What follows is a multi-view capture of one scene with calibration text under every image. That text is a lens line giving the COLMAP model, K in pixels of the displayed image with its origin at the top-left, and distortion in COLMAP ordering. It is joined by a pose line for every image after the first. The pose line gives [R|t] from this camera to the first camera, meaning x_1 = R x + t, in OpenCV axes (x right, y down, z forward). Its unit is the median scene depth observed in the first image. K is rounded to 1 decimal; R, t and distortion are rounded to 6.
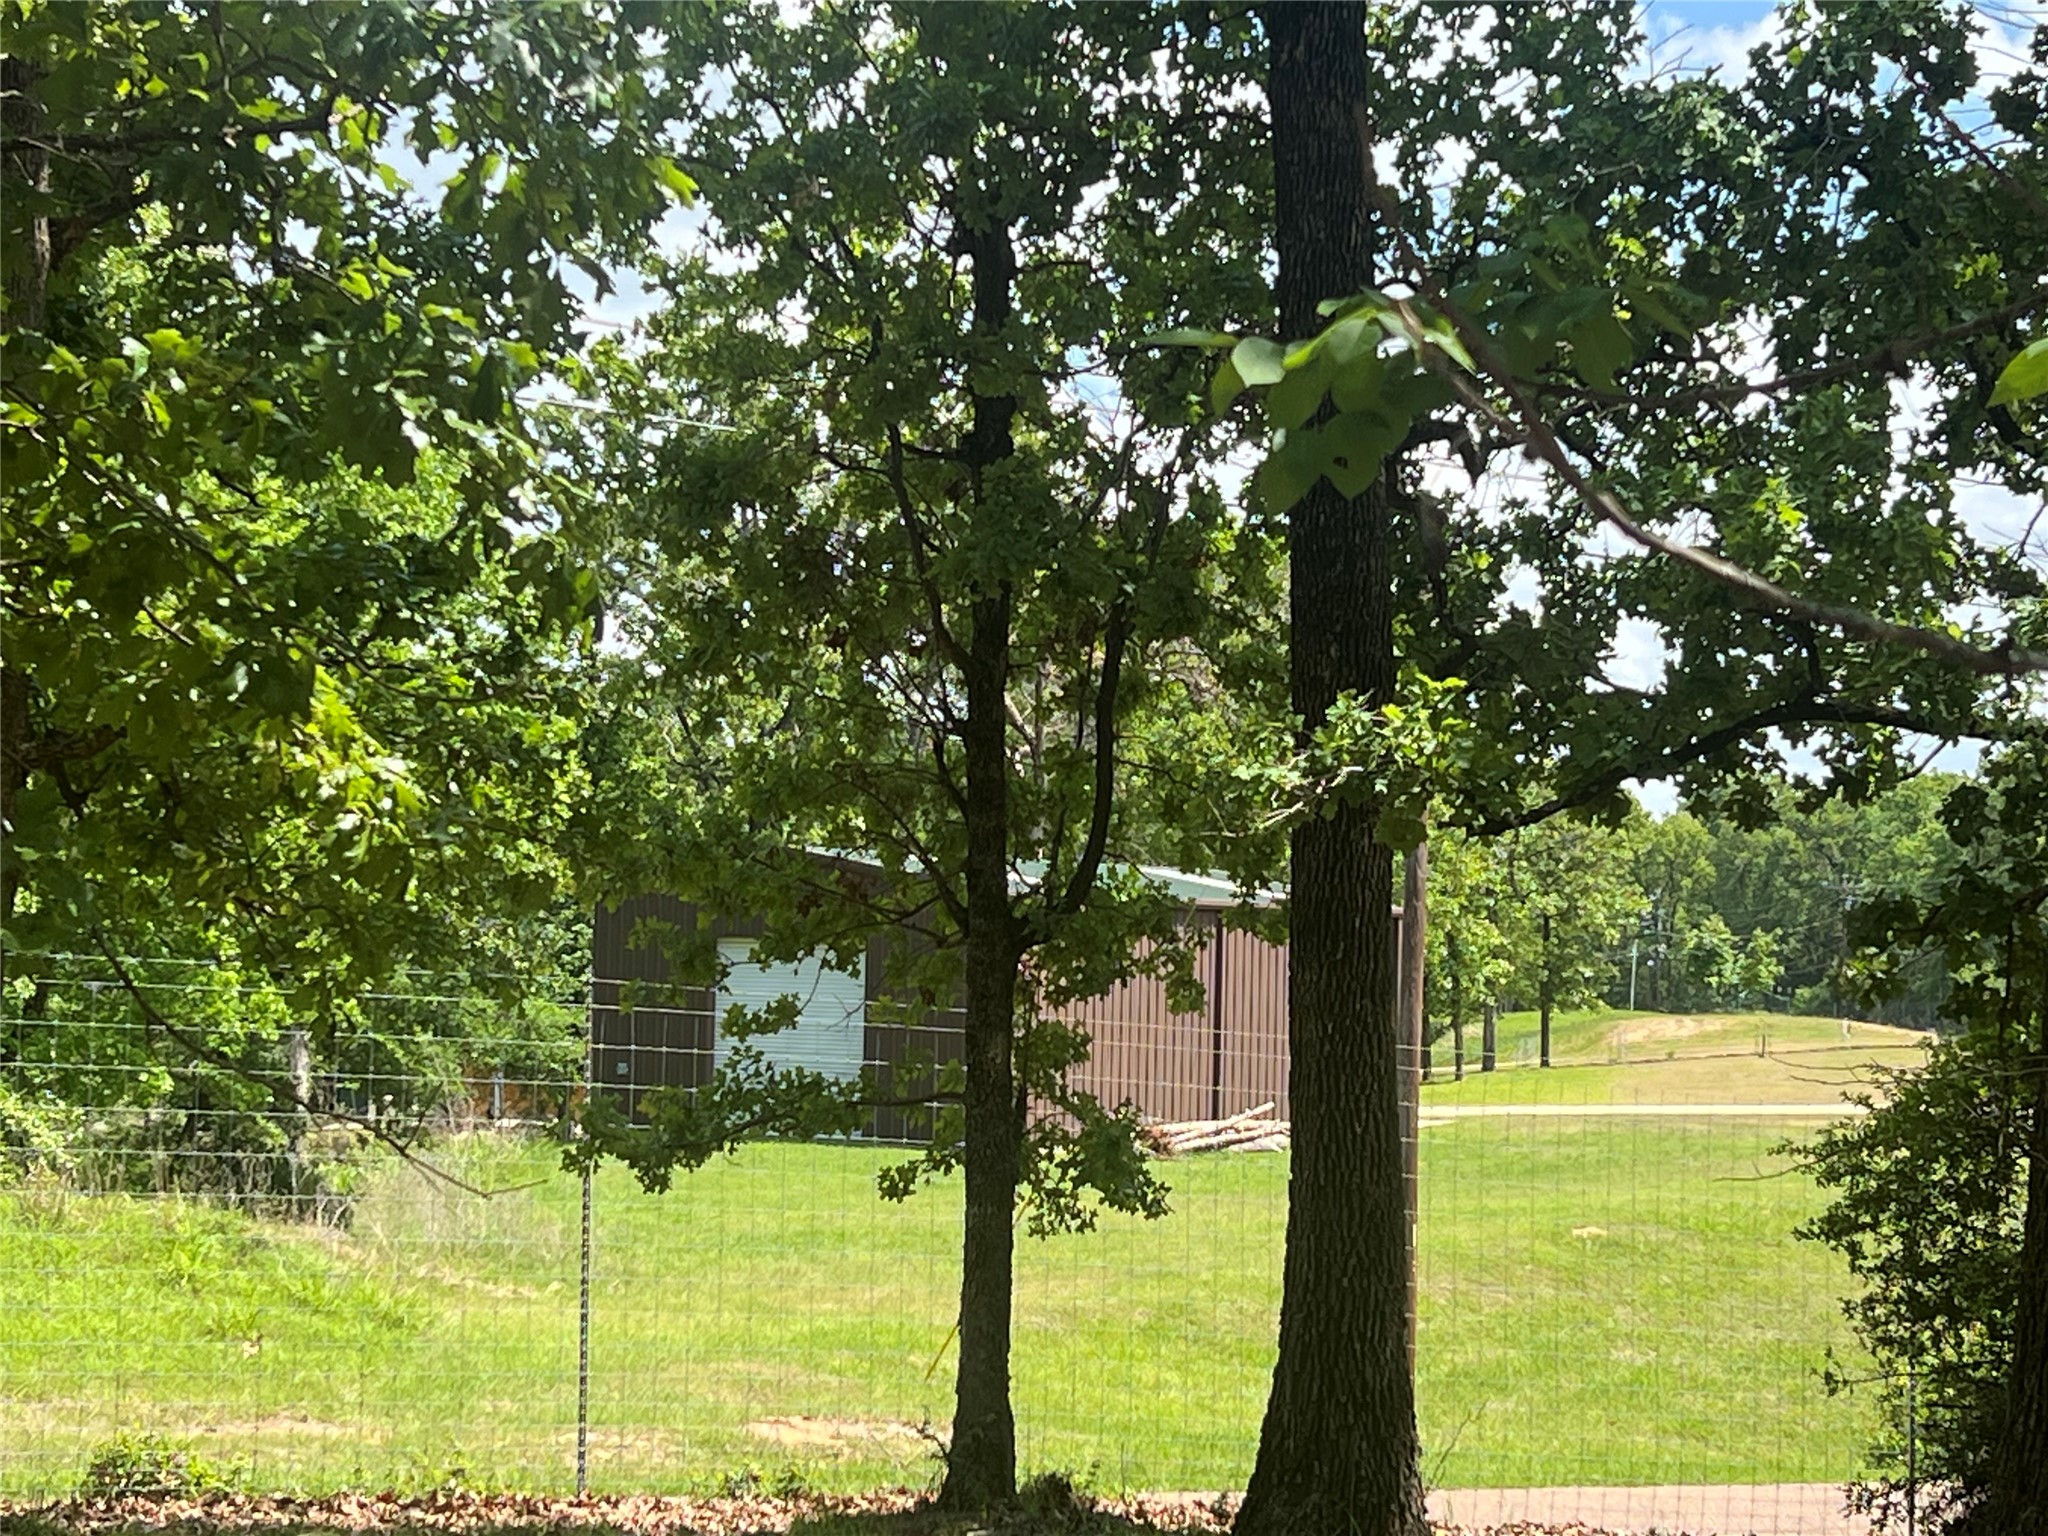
lens RADIAL K [[4625.3, 0, 1024.0], [0, 4625.3, 768.0], [0, 0, 1]] dist [0.216753, 0.054922]
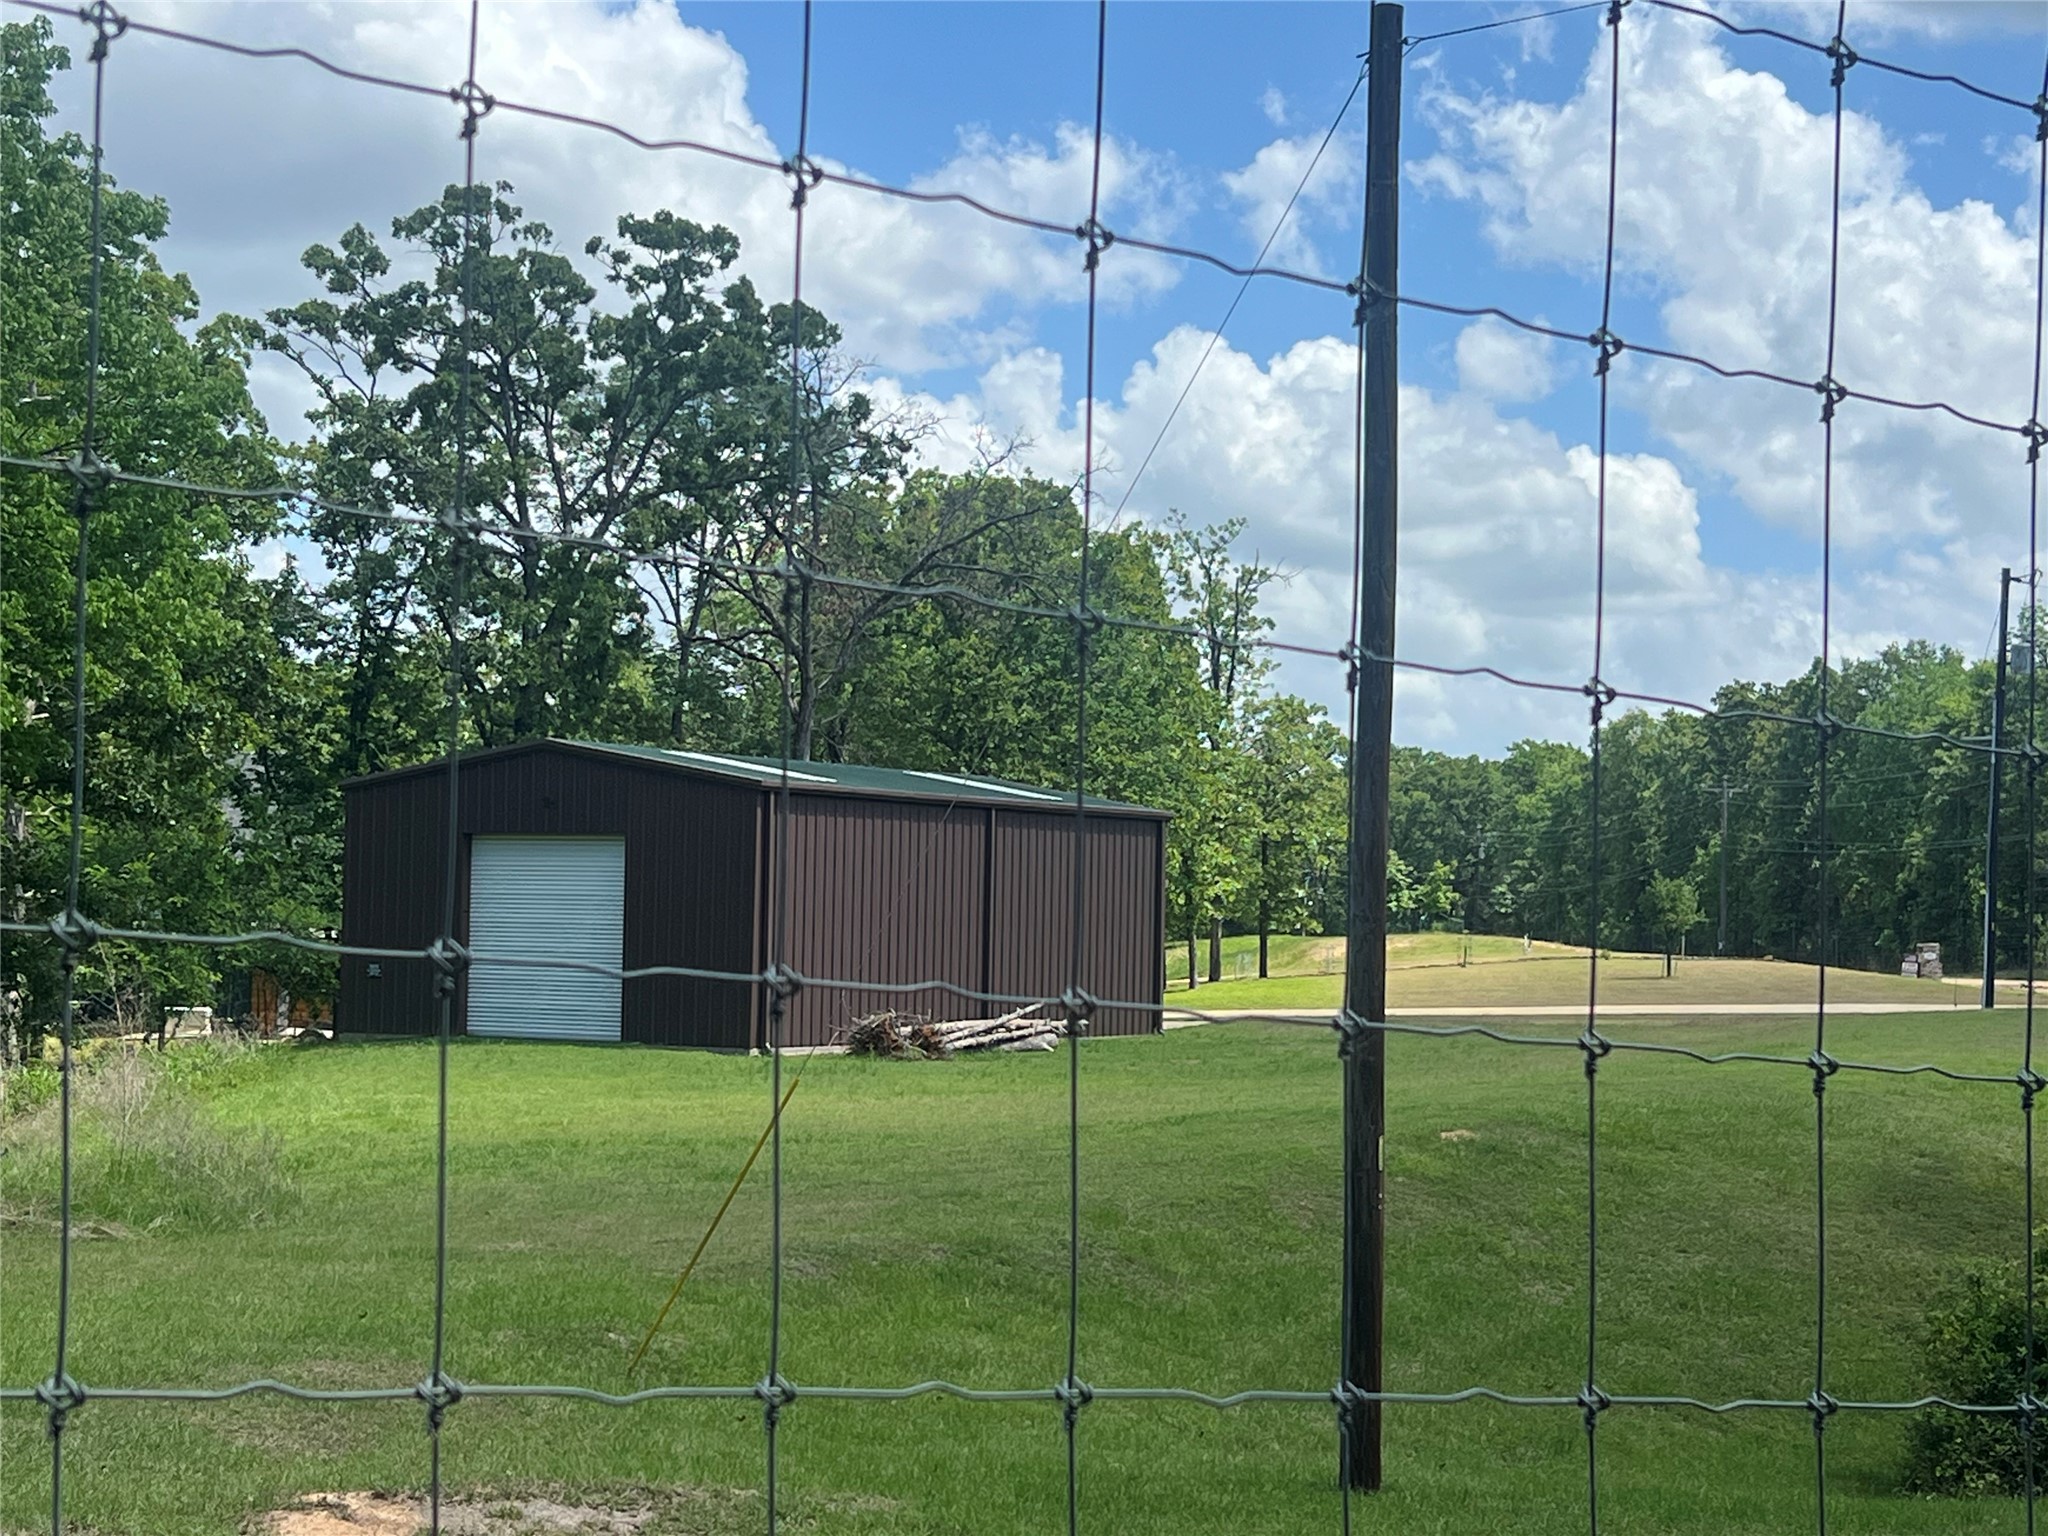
lens RADIAL K [[3576.0, 0, 1024.0], [0, 3576.0, 768.0], [0, 0, 1]] dist [0.302296, -1.478329]
pose [[0.997980, 0.000256, 0.063530, 0.001366], [-0.000267, 1.000000, 0.000155, 0.022740], [-0.063530, -0.000171, 0.997980, 0.242902]]
